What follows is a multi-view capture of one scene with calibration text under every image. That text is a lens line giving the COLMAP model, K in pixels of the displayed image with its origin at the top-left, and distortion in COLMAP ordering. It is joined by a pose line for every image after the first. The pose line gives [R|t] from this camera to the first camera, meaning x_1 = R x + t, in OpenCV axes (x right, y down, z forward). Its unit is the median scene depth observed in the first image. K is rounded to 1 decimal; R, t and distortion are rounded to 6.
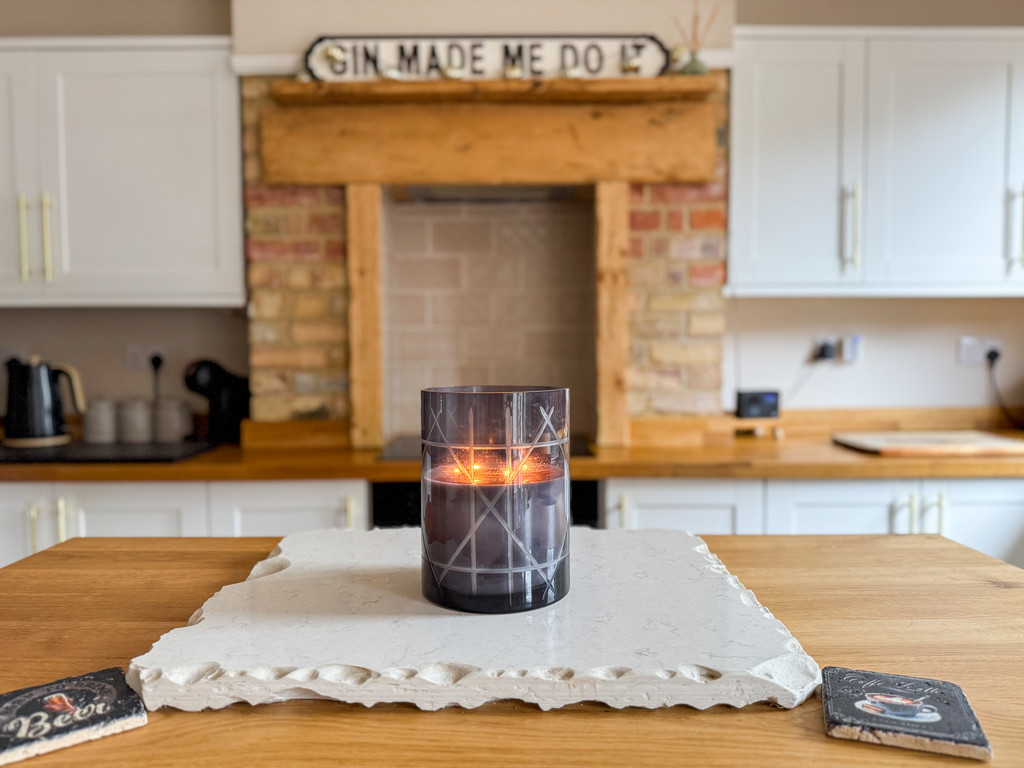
lens RADIAL K [[723.5, 0, 512.0], [0, 723.5, 384.0], [0, 0, 1]] dist [0.082846, -0.134824]
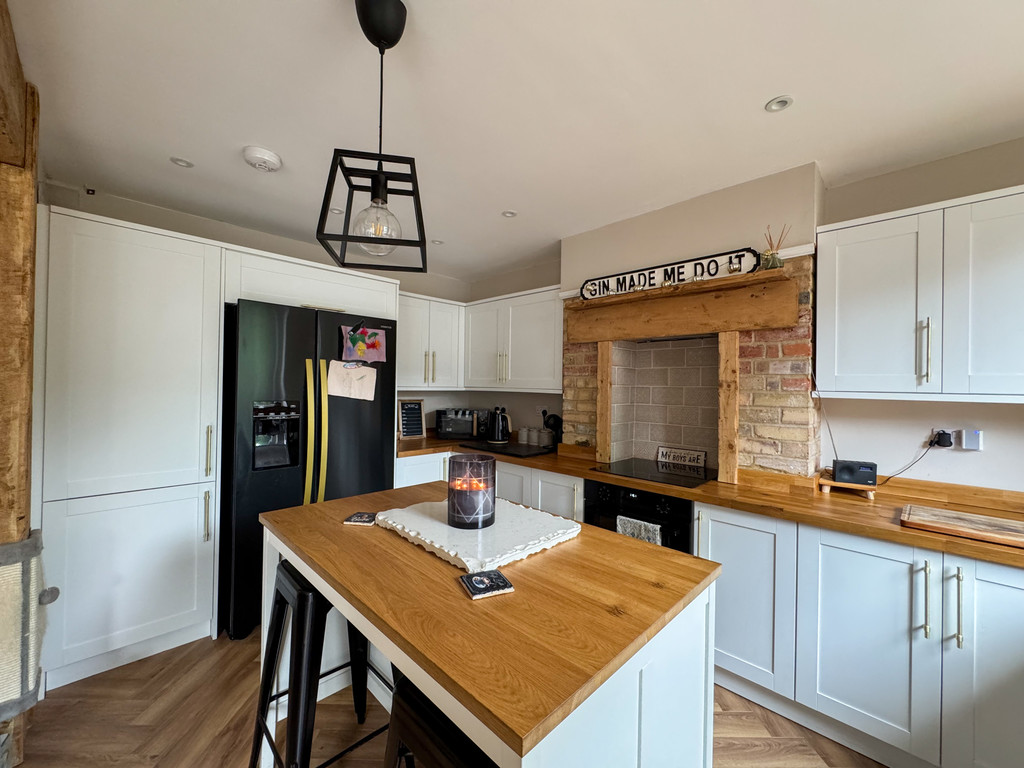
lens RADIAL K [[408.0, 0, 512.0], [0, 408.0, 384.0], [0, 0, 1]] dist [-0.001072, 0.000034]
pose [[0.709591, 0.015737, -0.704438, 0.460208], [-0.053568, 0.998062, -0.031664, -0.091600], [0.702574, 0.060204, 0.709059, -0.055567]]
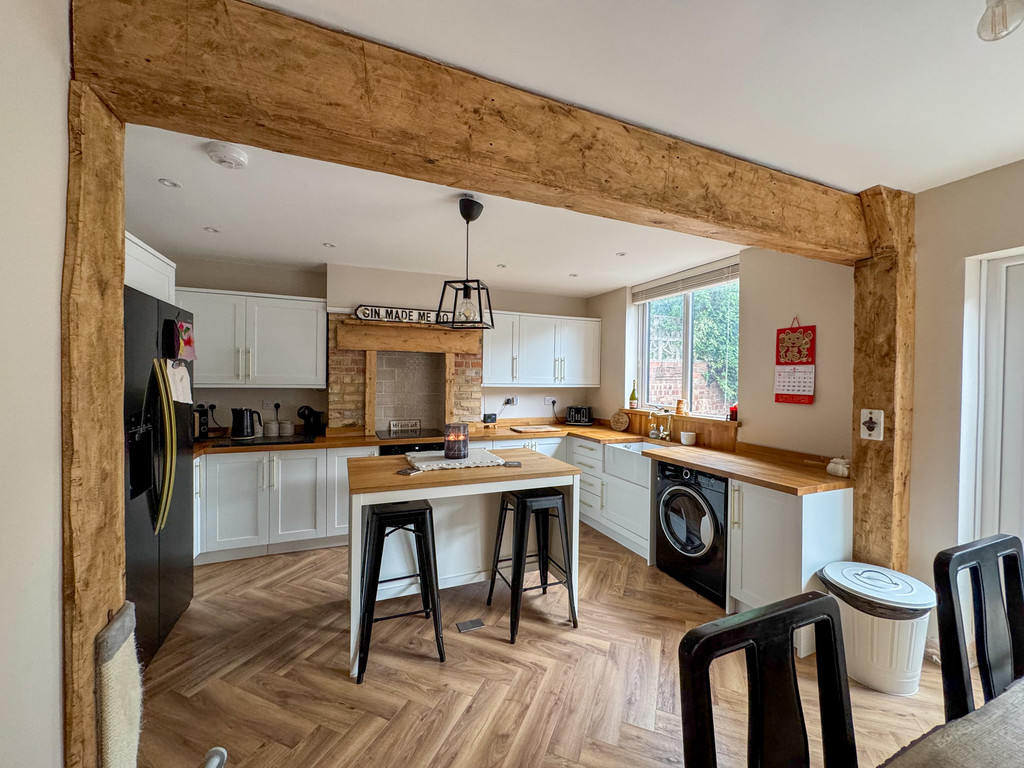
lens RADIAL K [[408.0, 0, 512.0], [0, 408.0, 384.0], [0, 0, 1]] dist [-0.001072, 0.000034]
pose [[0.919638, 0.013600, 0.392533, -0.330643], [-0.001840, 0.999539, -0.030321, -0.079143], [-0.392764, 0.027162, 0.919238, -0.821029]]
